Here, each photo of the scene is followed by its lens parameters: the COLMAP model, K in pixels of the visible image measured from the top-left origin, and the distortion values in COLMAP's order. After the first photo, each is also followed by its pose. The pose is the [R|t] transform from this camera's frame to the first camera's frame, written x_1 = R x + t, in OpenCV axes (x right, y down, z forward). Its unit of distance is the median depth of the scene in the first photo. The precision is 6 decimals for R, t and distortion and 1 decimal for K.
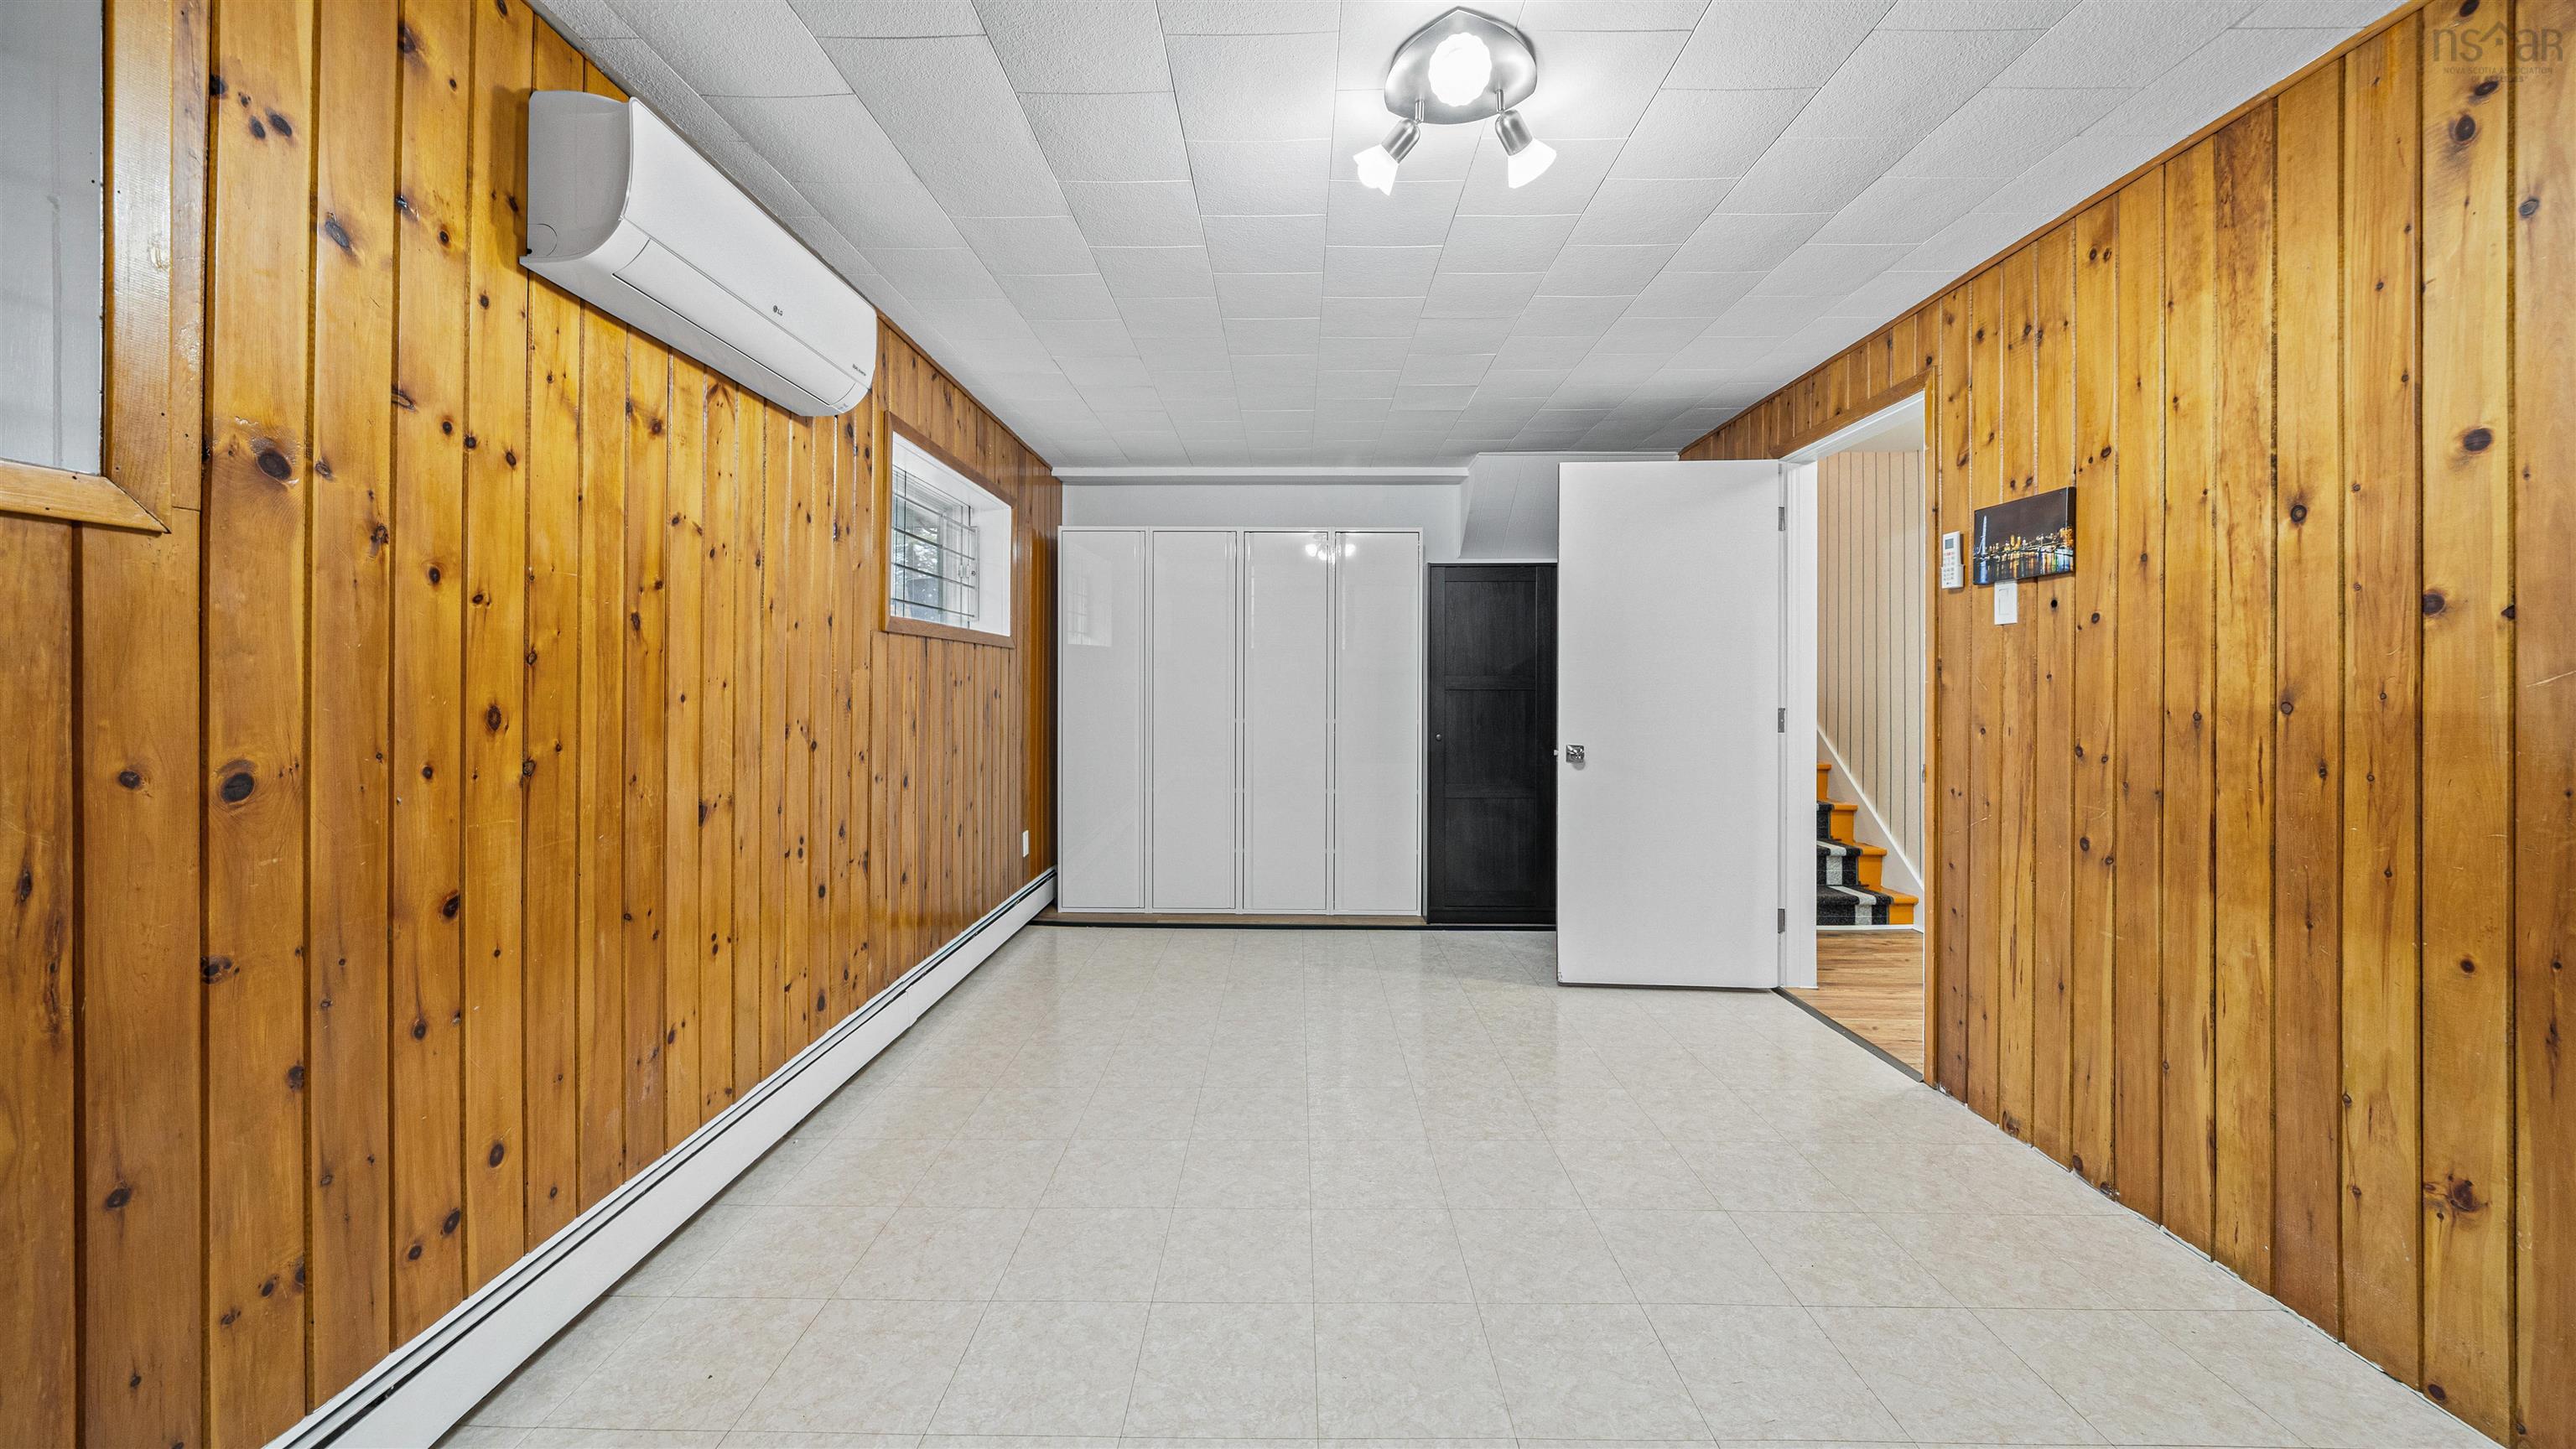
lens RADIAL K [[895.2, 0, 1260.4], [0, 895.2, 687.1], [0, 0, 1]] dist [-0.008143, 0.000193]
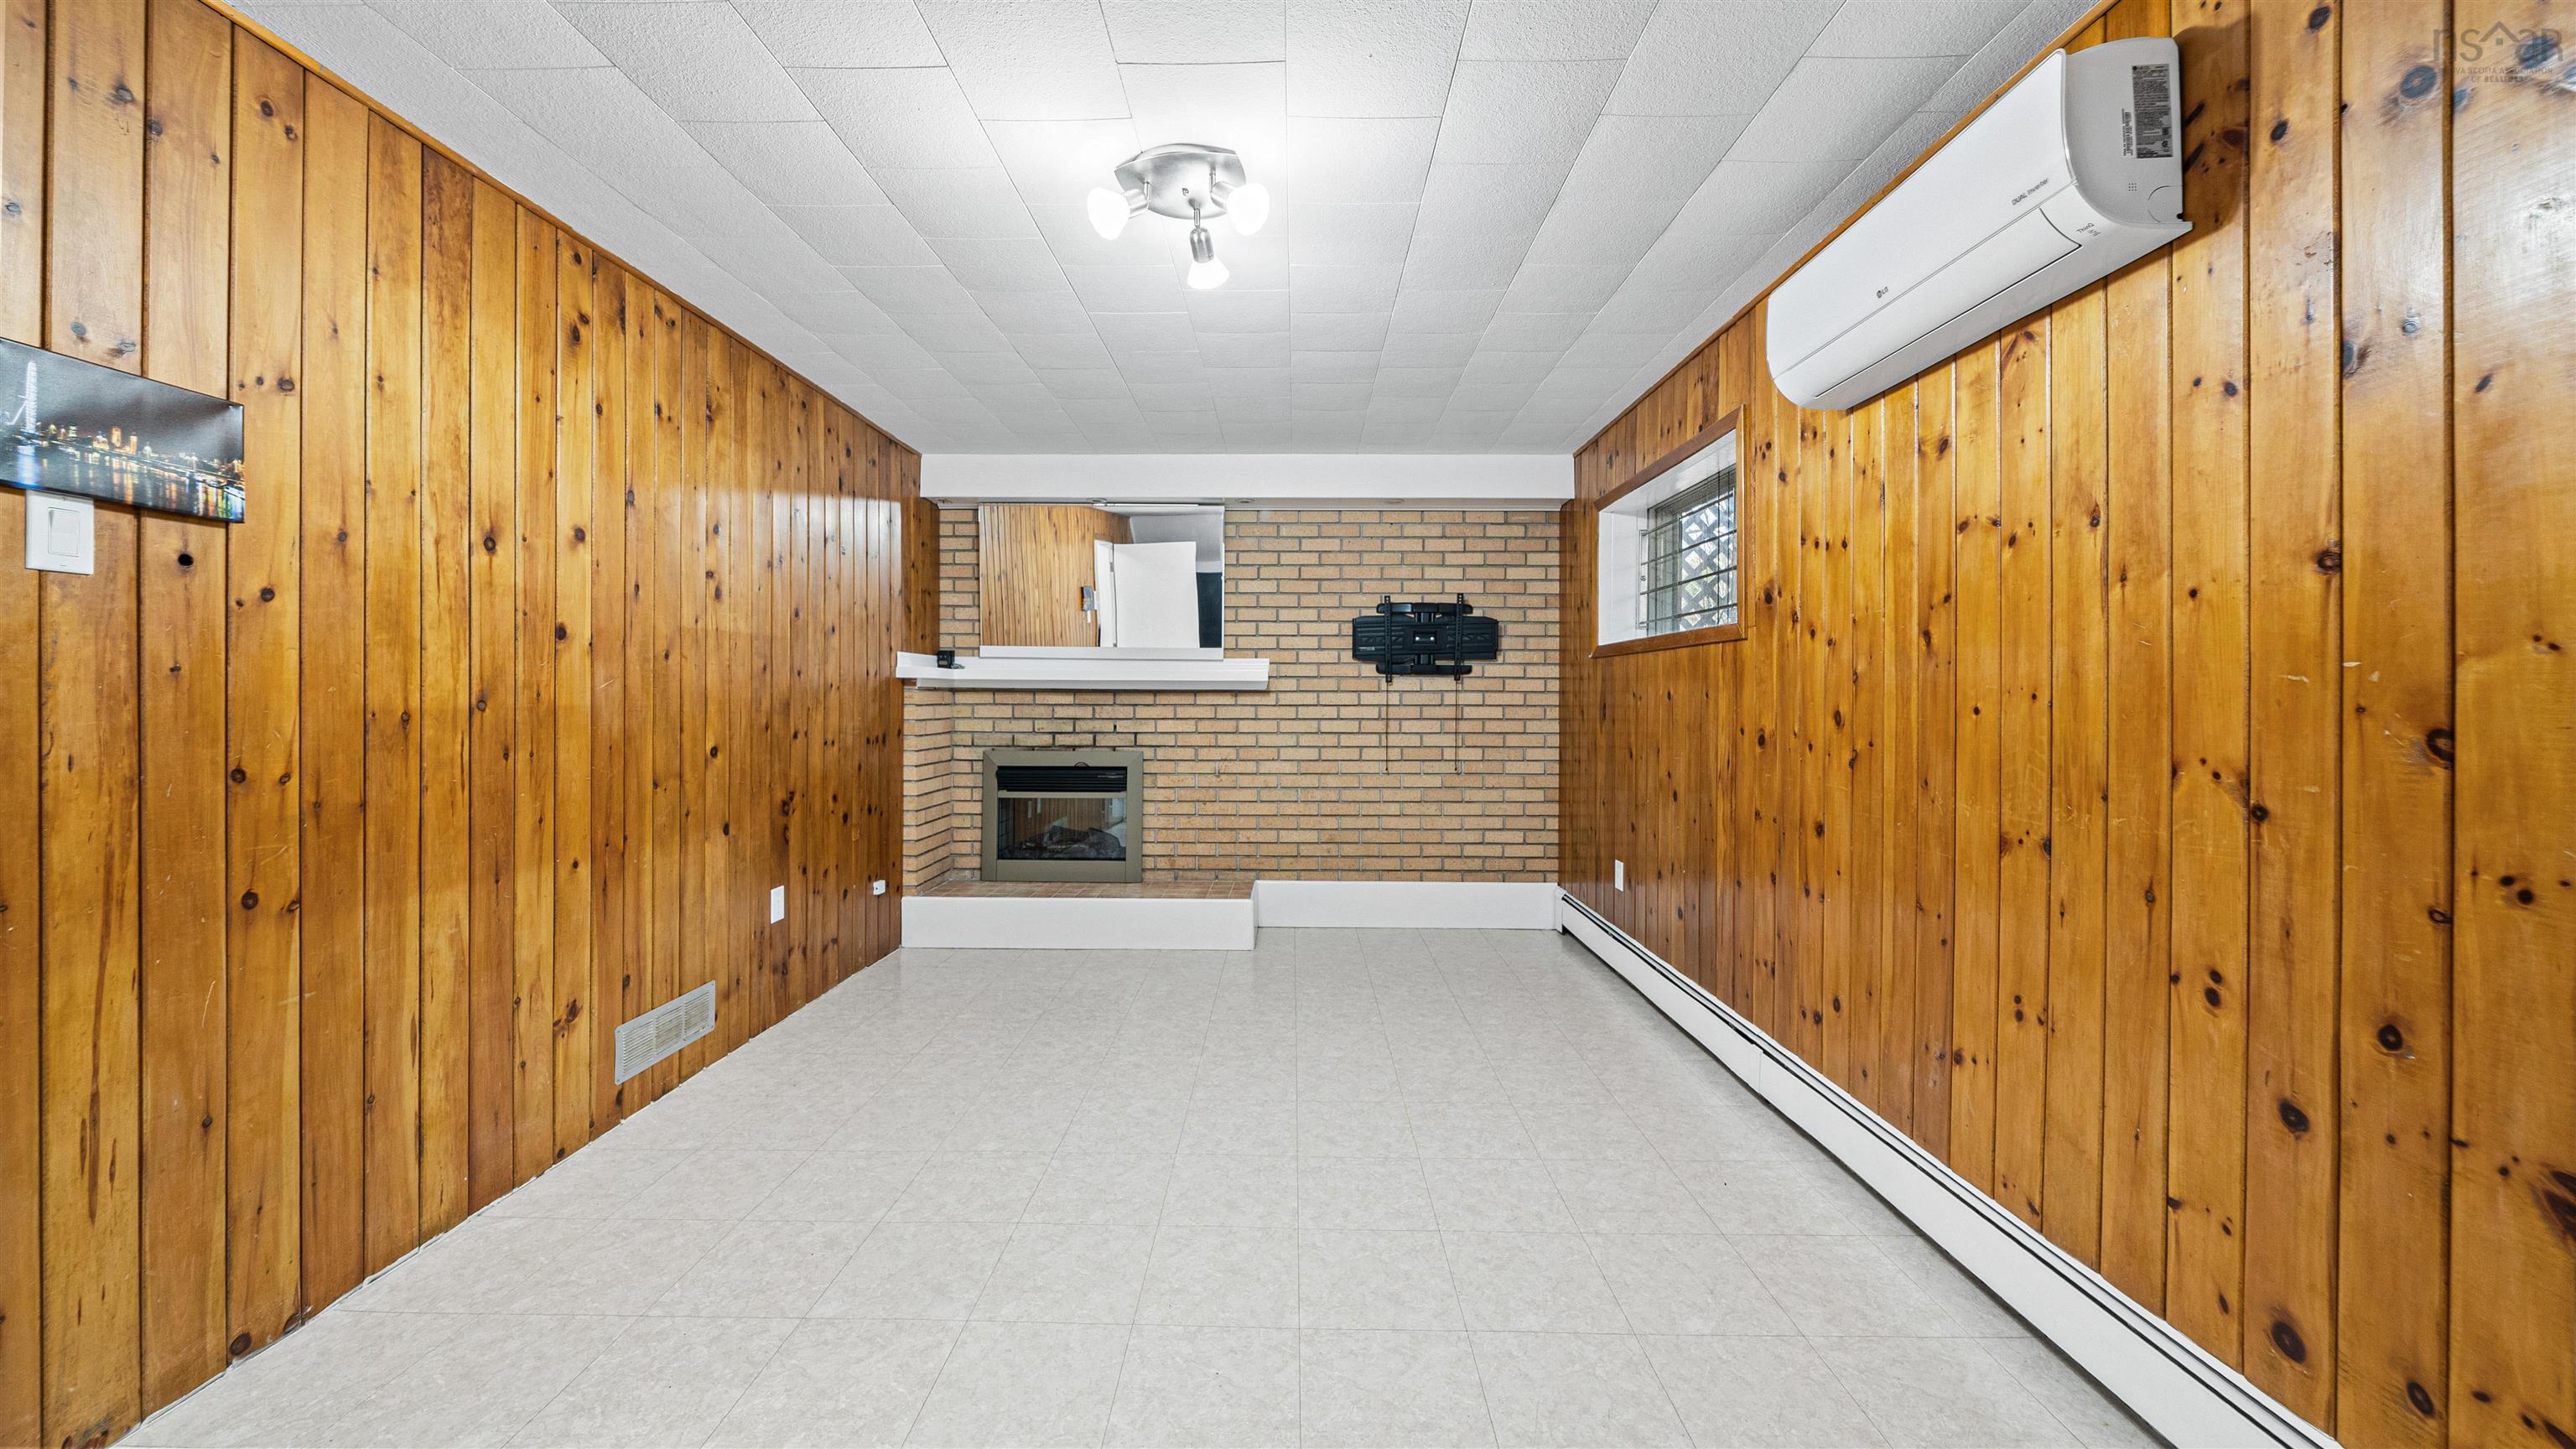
lens RADIAL K [[895.2, 0, 1269.9], [0, 895.2, 703.0], [0, 0, 1]] dist [-0.008143, 0.000193]
pose [[-0.999902, -0.007239, -0.011952, 0.110743], [-0.007350, 0.999930, 0.009239, 0.001097], [0.011884, 0.009326, -0.999886, 2.052739]]
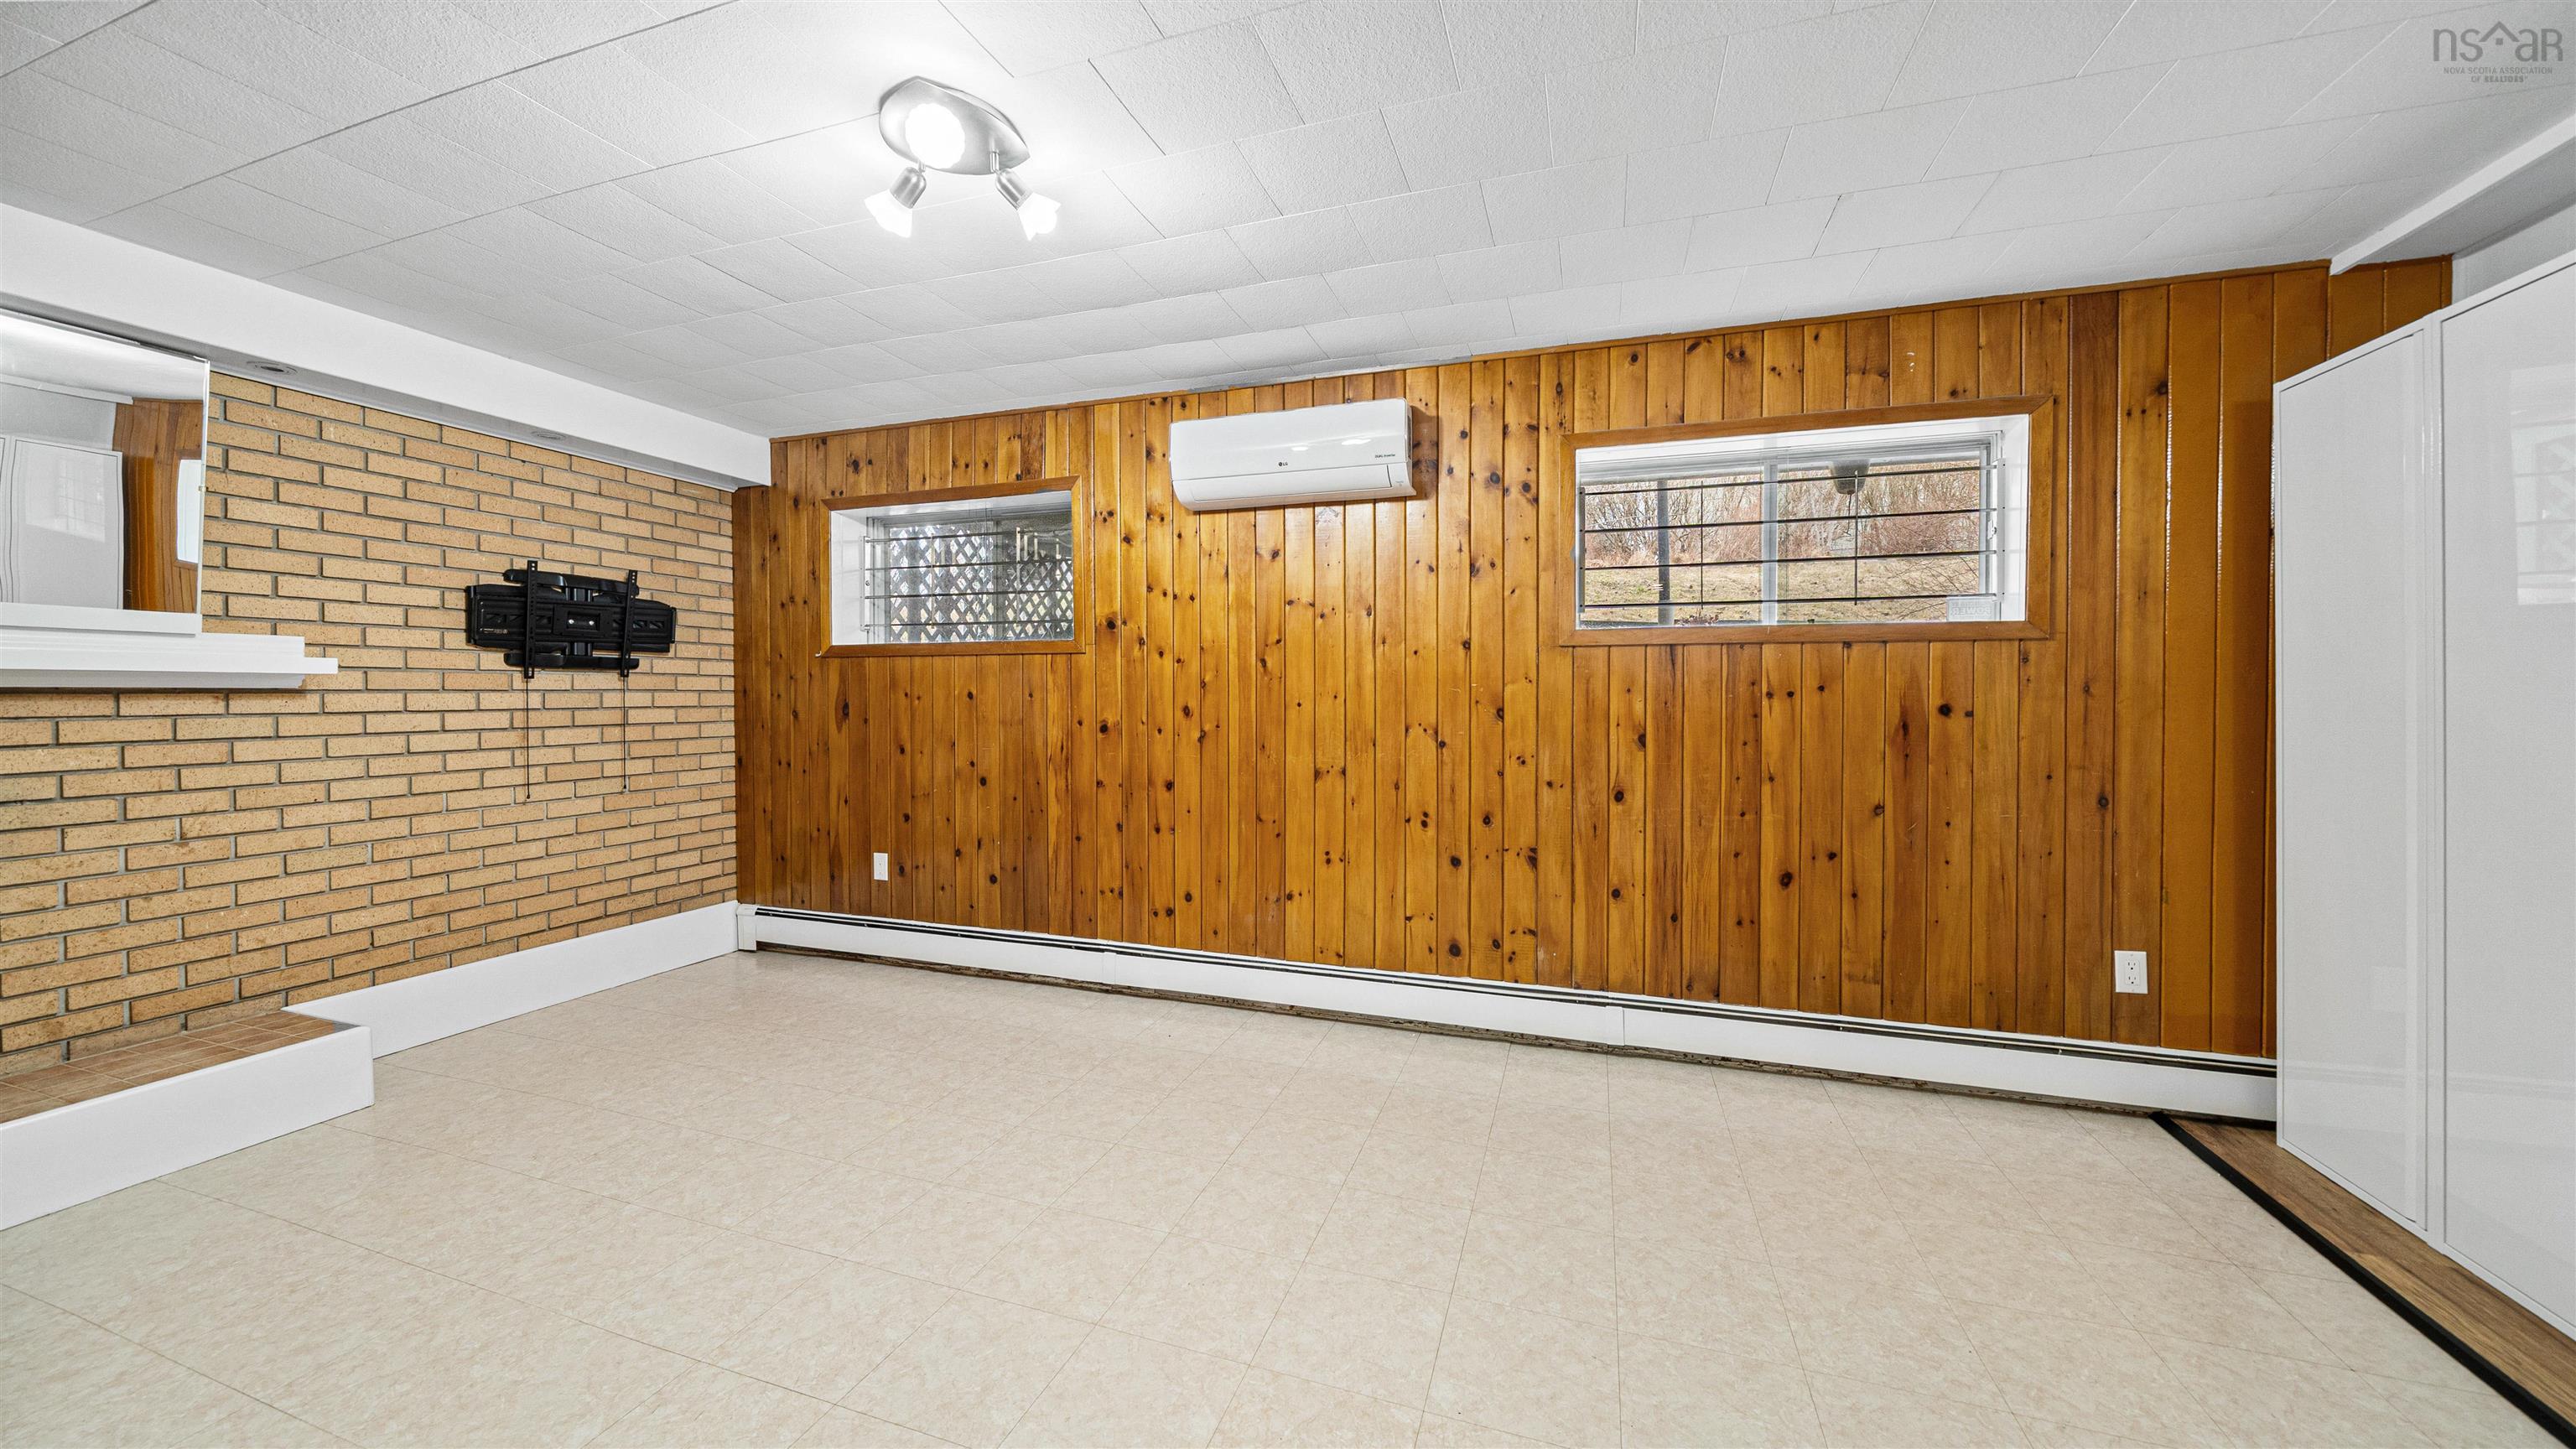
lens RADIAL K [[895.2, 0, 1311.6], [0, 895.2, 711.1], [0, 0, 1]] dist [-0.008143, 0.000193]
pose [[-0.277561, 0.015284, -0.960586, 1.066885], [-0.002811, 0.999856, 0.016721, -0.003952], [0.960704, 0.007341, -0.277478, 1.601487]]
